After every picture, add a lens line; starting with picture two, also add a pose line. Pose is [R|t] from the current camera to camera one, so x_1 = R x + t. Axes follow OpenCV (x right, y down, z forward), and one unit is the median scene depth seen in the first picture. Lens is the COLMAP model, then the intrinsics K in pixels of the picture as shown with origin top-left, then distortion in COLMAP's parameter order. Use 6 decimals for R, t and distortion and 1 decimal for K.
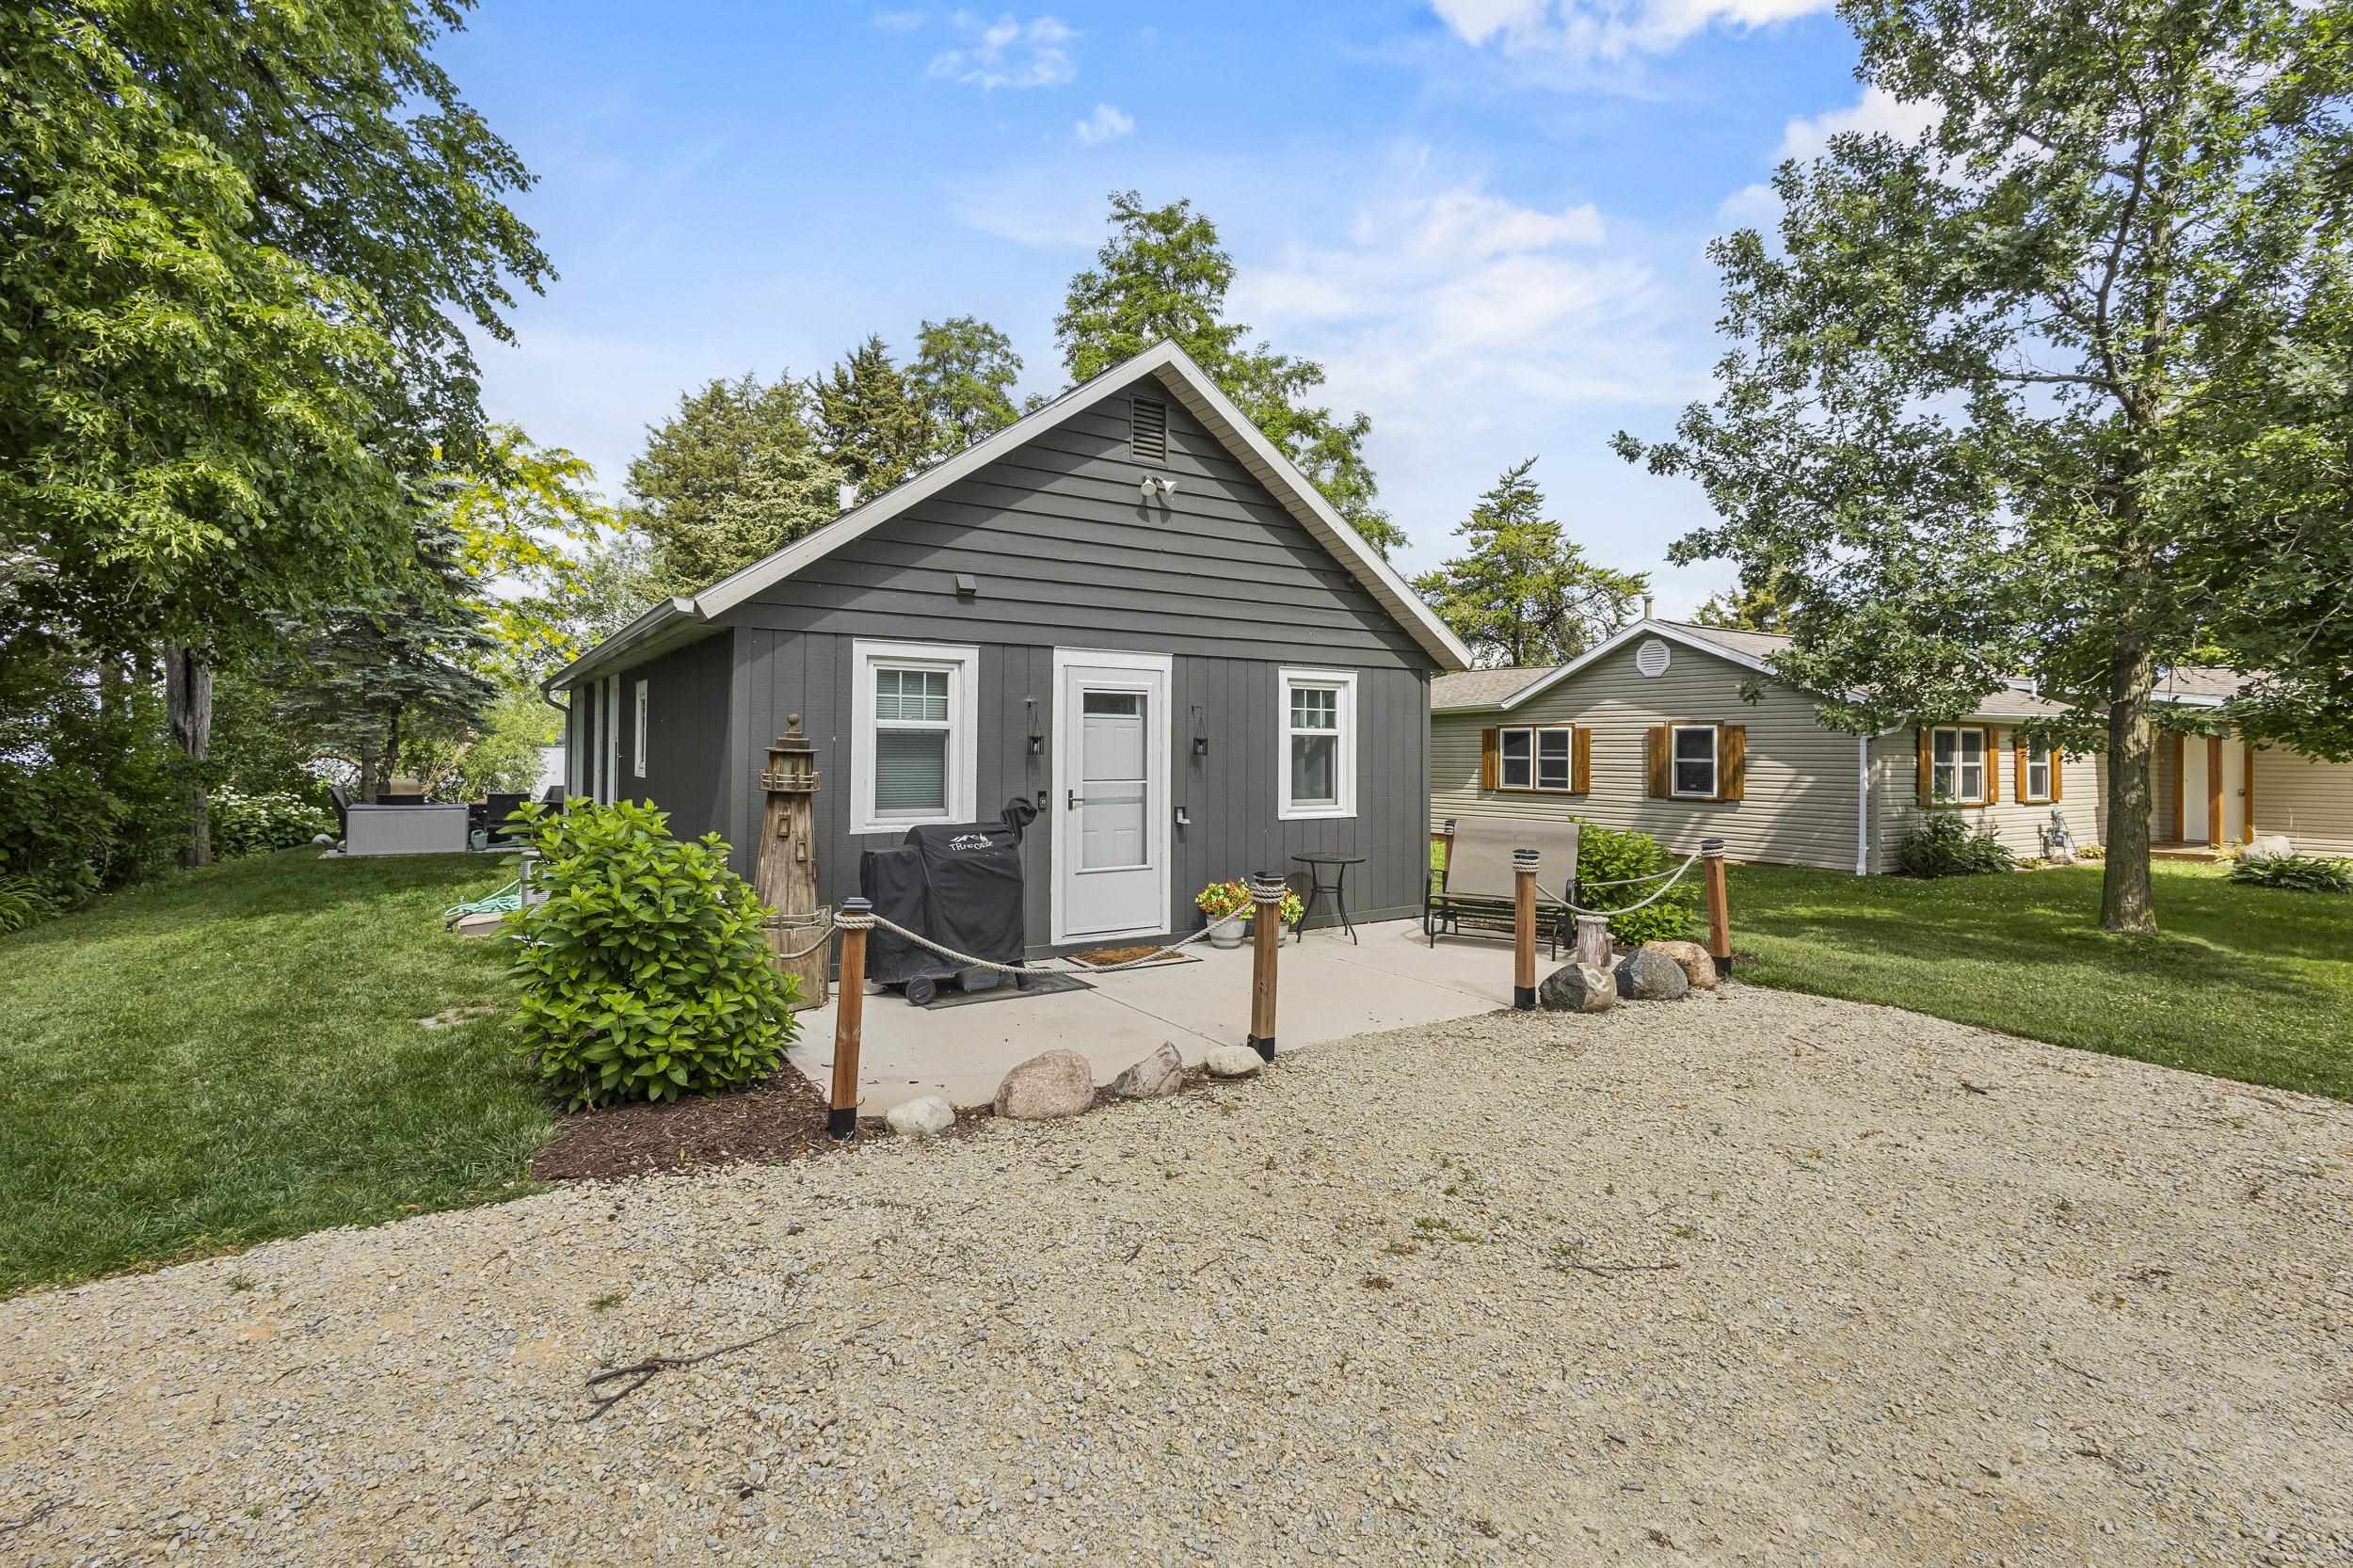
lens RADIAL K [[1113.3, 0, 1175.1], [0, 1113.3, 753.4], [0, 0, 1]] dist [0.025451, 0.000141]
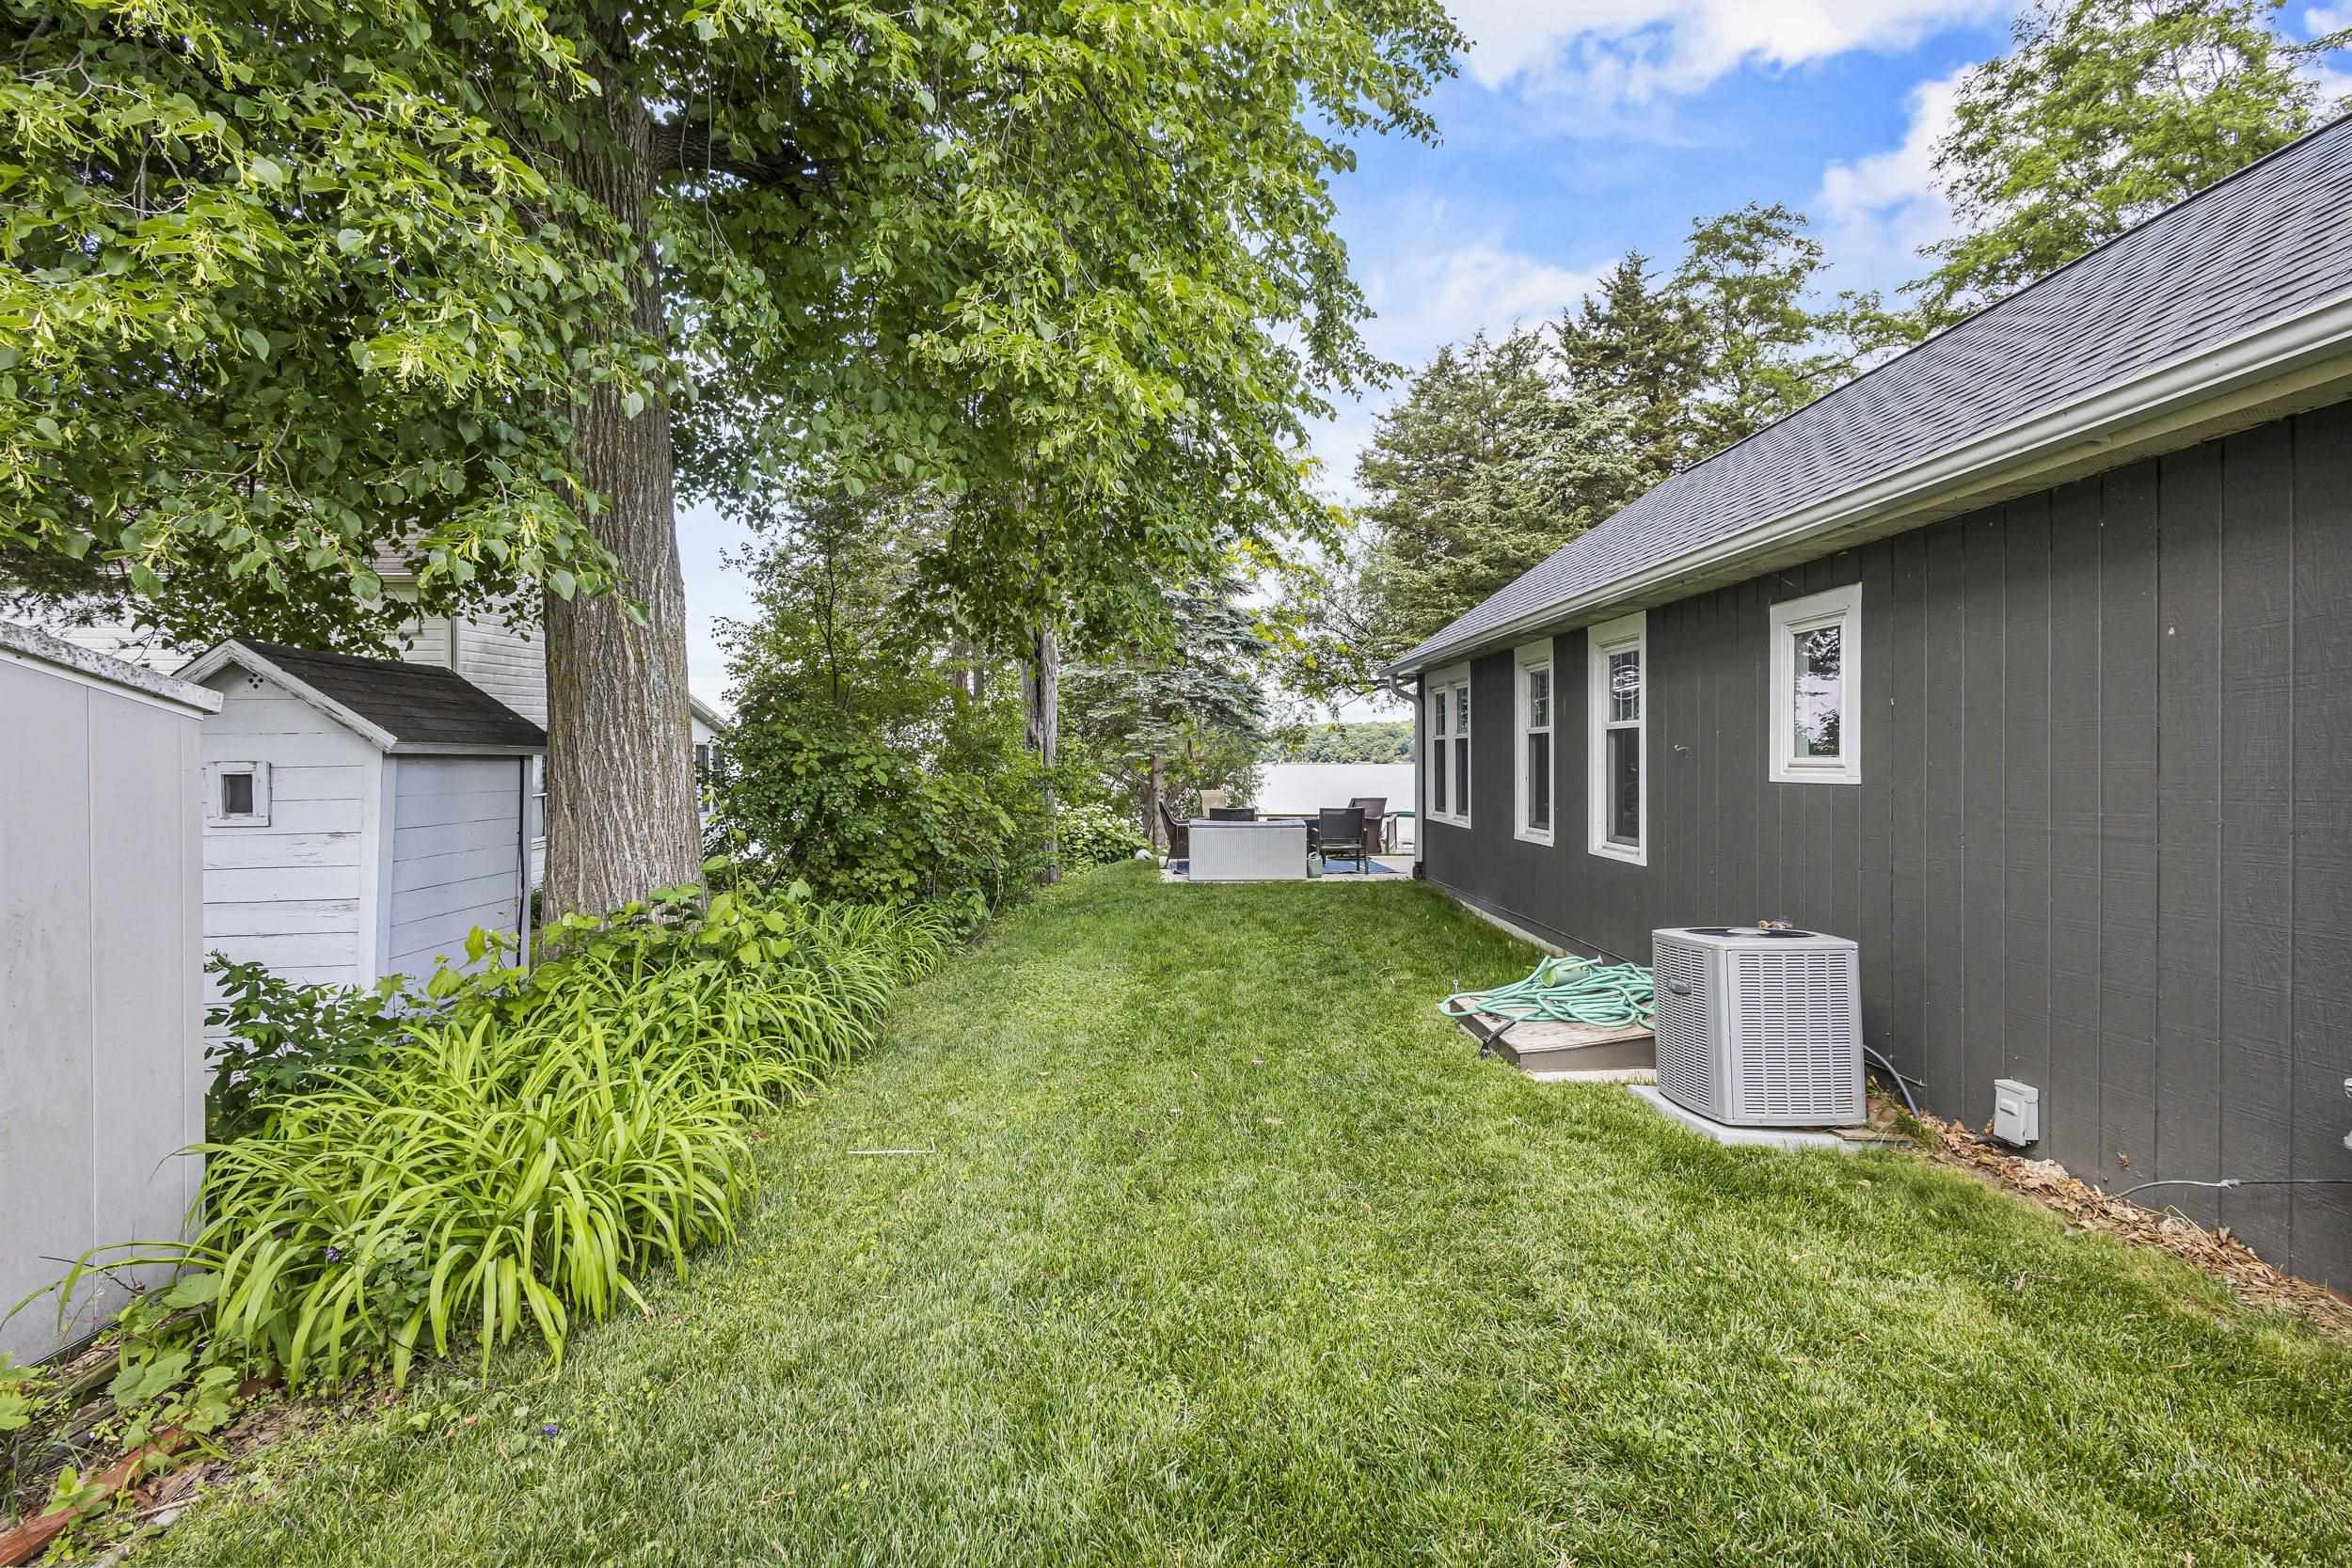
lens RADIAL K [[1112.7, 0, 1174.6], [0, 1112.7, 753.4], [0, 0, 1]] dist [0.025451, 0.000141]
pose [[0.853923, -0.017891, -0.520092, -0.125512], [0.012760, 0.999828, -0.013444, 0.002614], [0.520243, 0.004844, 0.854004, 0.115047]]
